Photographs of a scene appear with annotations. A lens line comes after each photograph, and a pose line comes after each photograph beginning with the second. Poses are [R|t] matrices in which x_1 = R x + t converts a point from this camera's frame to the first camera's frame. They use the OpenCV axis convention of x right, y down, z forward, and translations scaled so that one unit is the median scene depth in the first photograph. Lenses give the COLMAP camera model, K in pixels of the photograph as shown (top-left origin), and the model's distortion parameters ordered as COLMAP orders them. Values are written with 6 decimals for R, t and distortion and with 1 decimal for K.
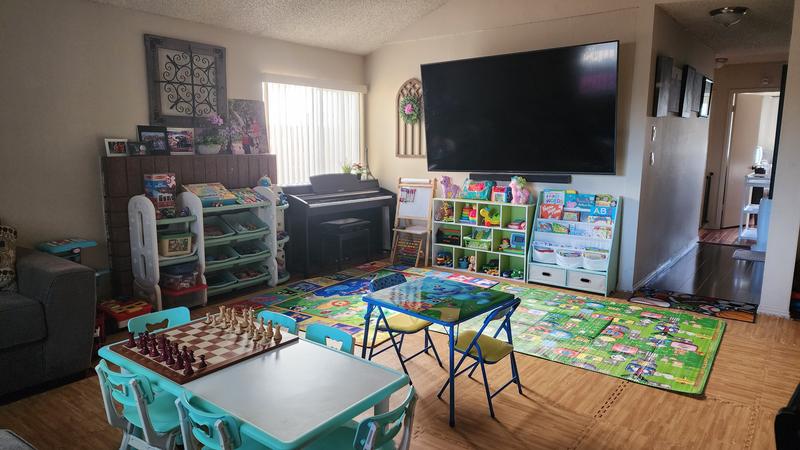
lens RADIAL K [[532.6, 0, 402.3], [0, 532.6, 224.5], [0, 0, 1]] dist [0.065130, -0.060436]
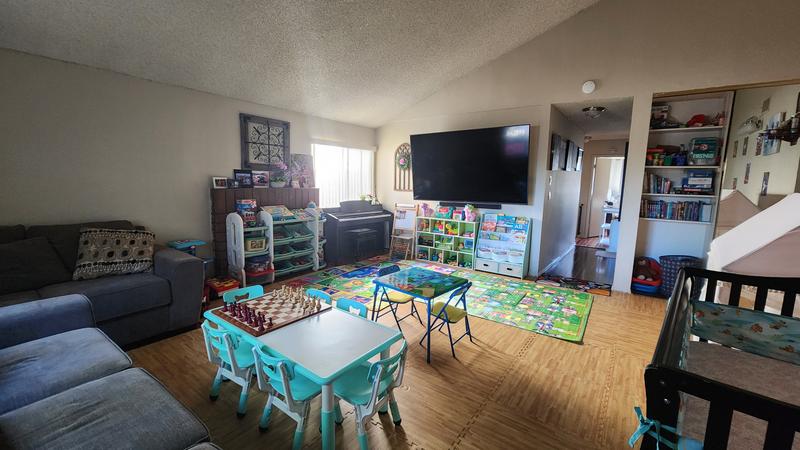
lens RADIAL K [[327.3, 0, 406.4], [0, 327.3, 221.4], [0, 0, 1]] dist [-0.004687, 0.002476]
pose [[0.999374, 0.015281, 0.031899, -0.005863], [-0.014325, 0.999448, -0.029982, -0.006742], [-0.032340, 0.029506, 0.999041, 0.015832]]
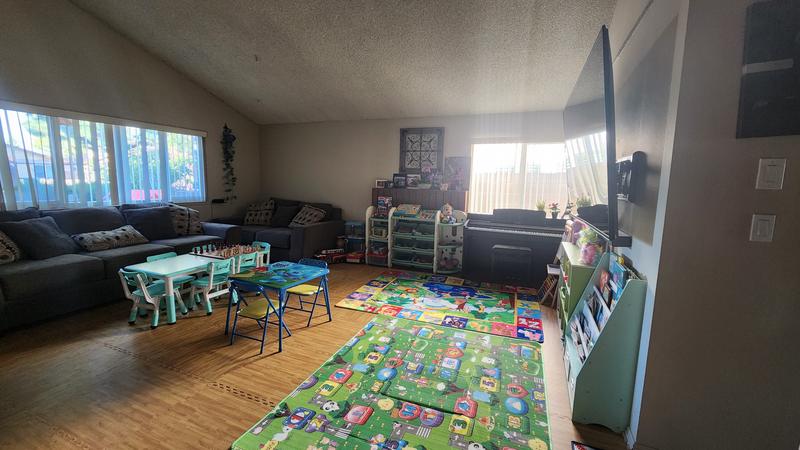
lens RADIAL K [[327.3, 0, 399.7], [0, 327.3, 222.4], [0, 0, 1]] dist [-0.004687, 0.002476]
pose [[0.253834, 0.122911, -0.959407, 0.733539], [-0.172392, 0.981761, 0.080165, -0.105373], [0.951761, 0.145046, 0.270394, 0.711981]]
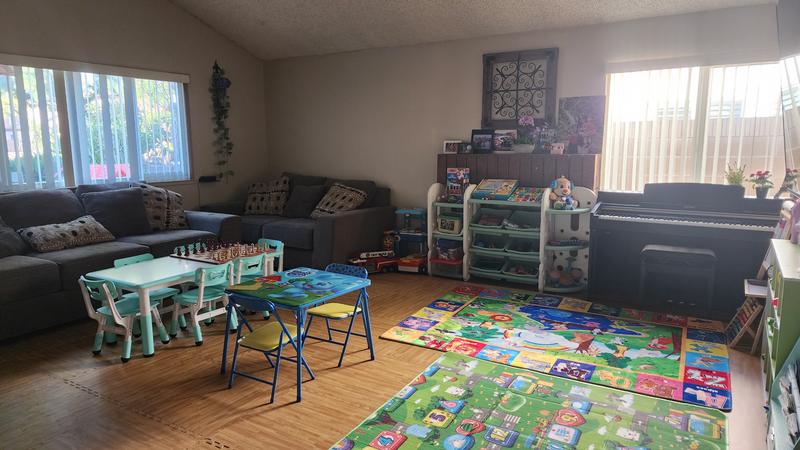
lens RADIAL K [[532.6, 0, 396.1], [0, 532.6, 225.0], [0, 0, 1]] dist [0.065130, -0.060436]
pose [[0.090380, 0.147706, -0.984893, 0.760712], [-0.148781, 0.979845, 0.133296, -0.104865], [0.984731, 0.134486, 0.110534, 0.715383]]
